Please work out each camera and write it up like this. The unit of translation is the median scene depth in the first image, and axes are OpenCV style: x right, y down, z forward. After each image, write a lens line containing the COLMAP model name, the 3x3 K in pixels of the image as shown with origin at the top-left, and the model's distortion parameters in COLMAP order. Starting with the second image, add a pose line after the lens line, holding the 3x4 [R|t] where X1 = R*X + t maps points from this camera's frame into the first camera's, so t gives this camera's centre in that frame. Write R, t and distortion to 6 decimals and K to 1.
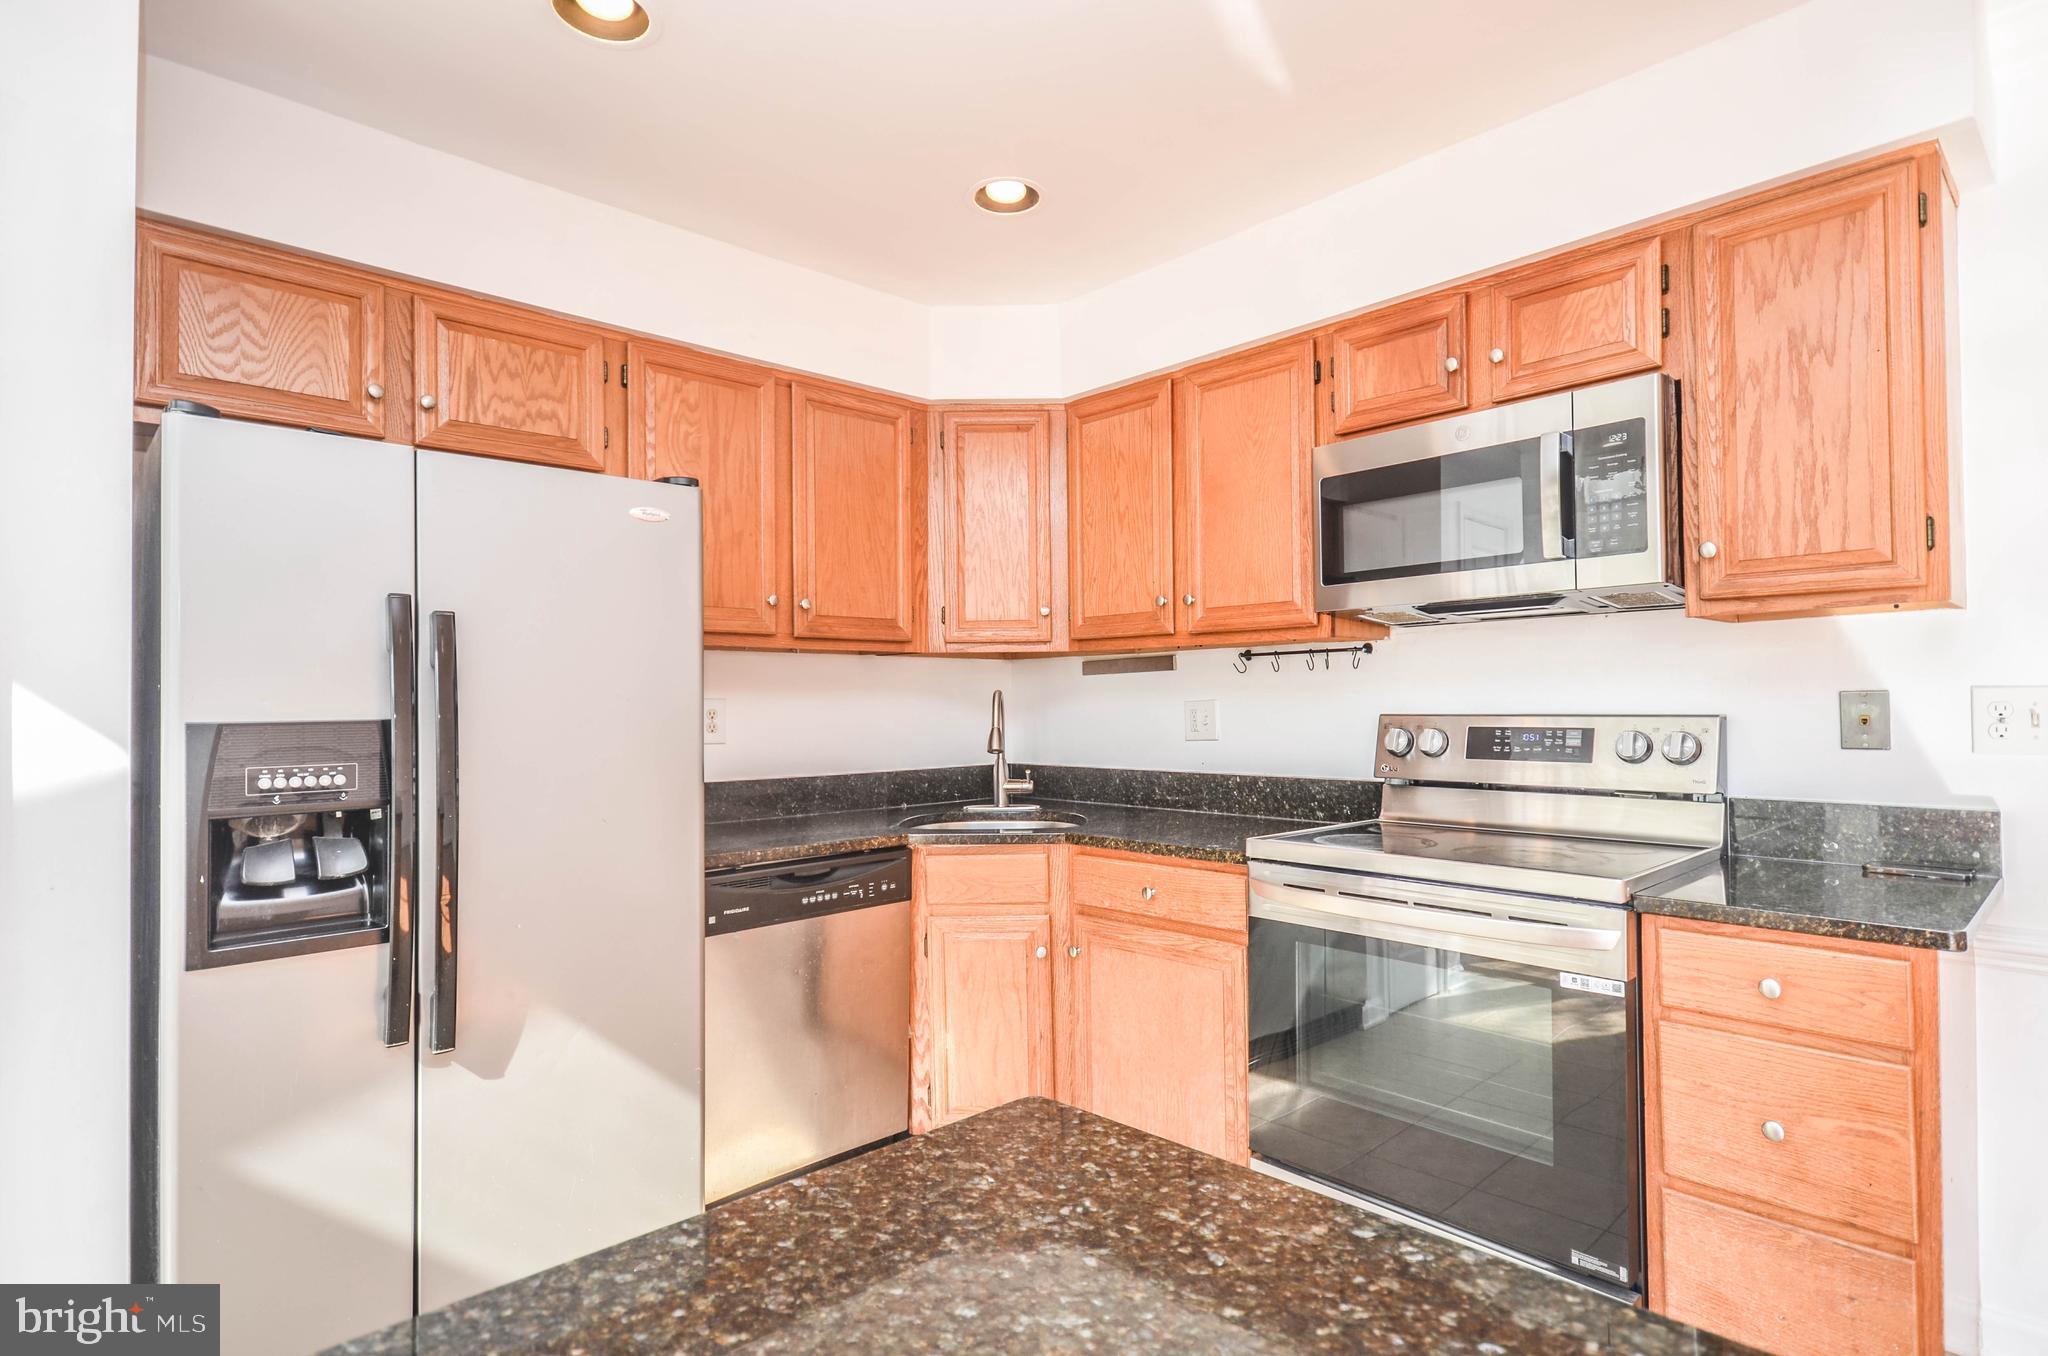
lens RADIAL K [[1052.3, 0, 1049.6], [0, 1052.3, 687.2], [0, 0, 1]] dist [0.014376, 0.001251]
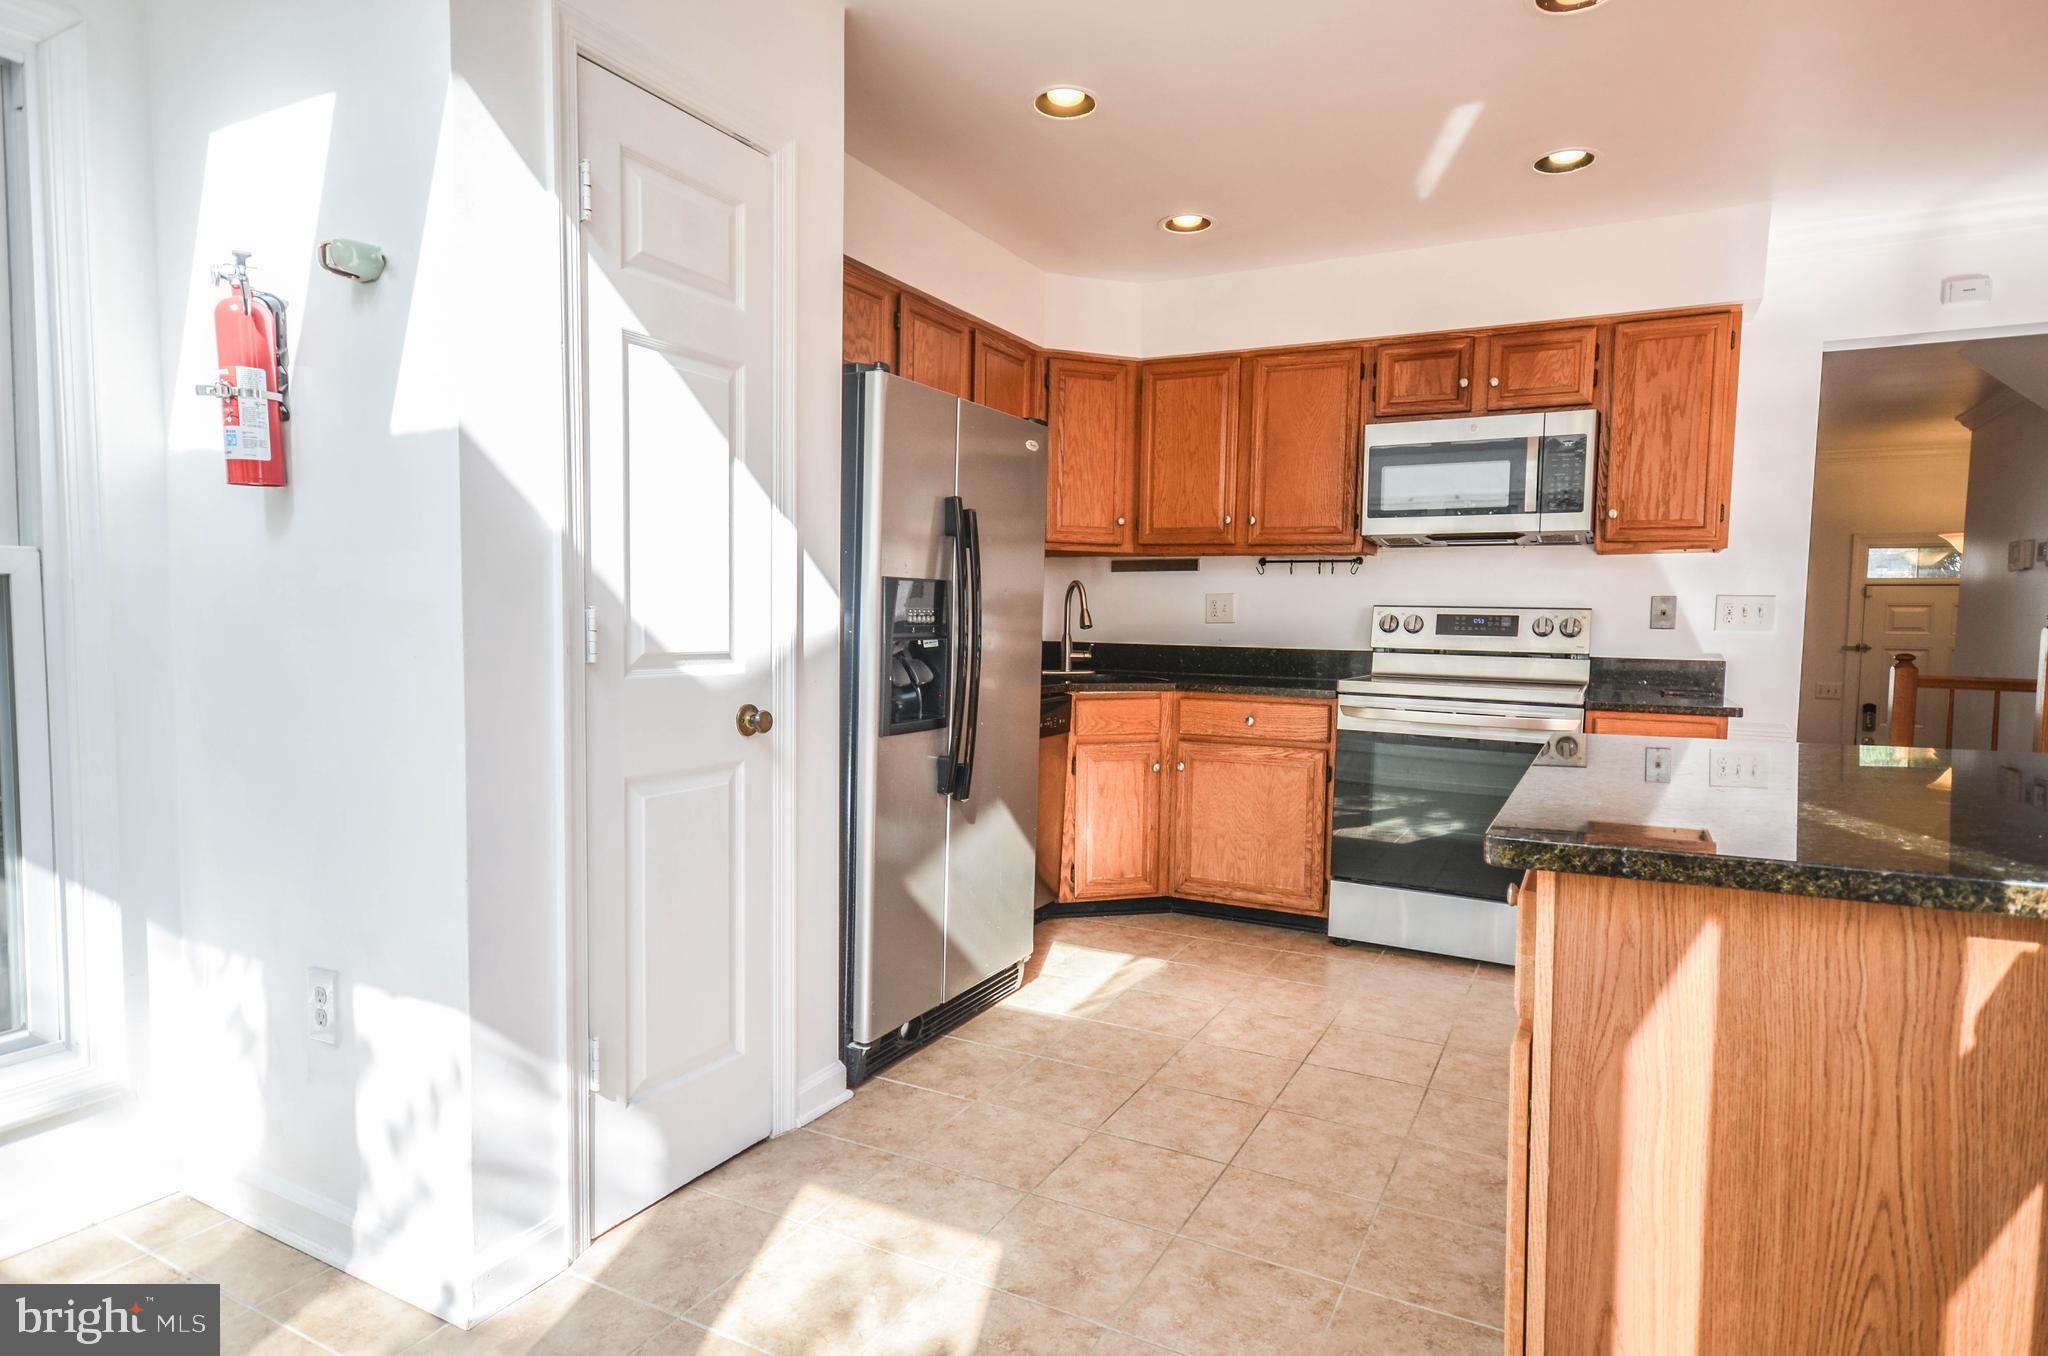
lens RADIAL K [[1116.6, 0, 1045.6], [0, 1116.6, 689.0], [0, 0, 1]] dist [-0.002643, 0.022427]
pose [[0.945323, 0.005827, 0.326083, -0.724779], [-0.033456, 0.996298, 0.079186, 0.038283], [-0.324415, -0.085766, 0.942019, -0.395853]]
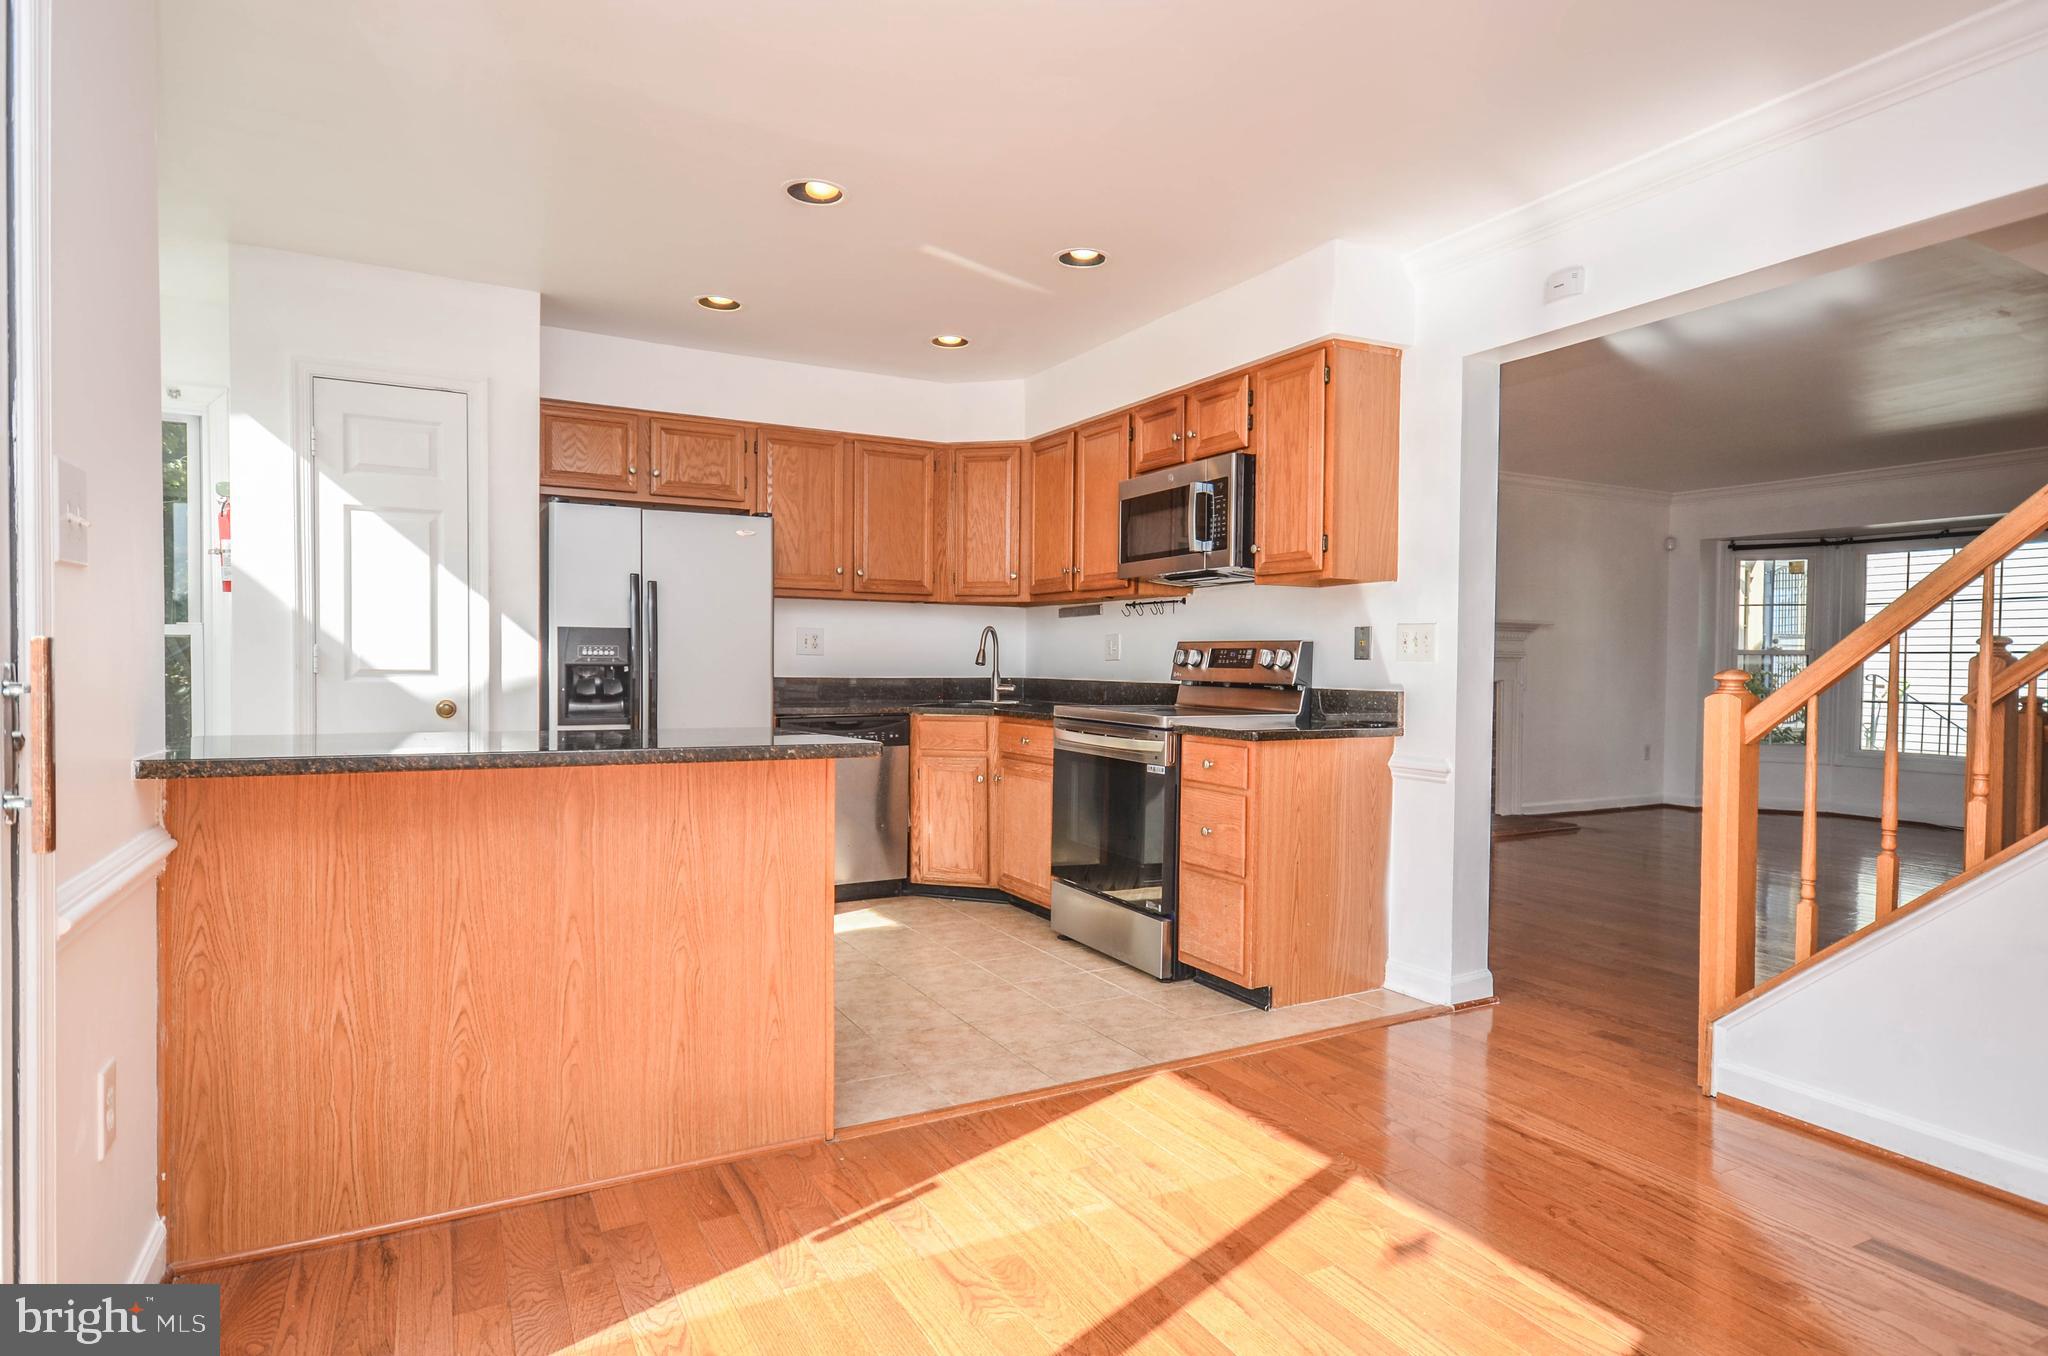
lens RADIAL K [[1133.2, 0, 1045.2], [0, 1133.2, 686.4], [0, 0, 1]] dist [0.017213, 0.002172]
pose [[0.966212, 0.025980, -0.256437, 0.638521], [-0.015825, 0.999010, 0.041586, 0.028360], [0.257263, -0.036123, 0.965666, -0.837917]]
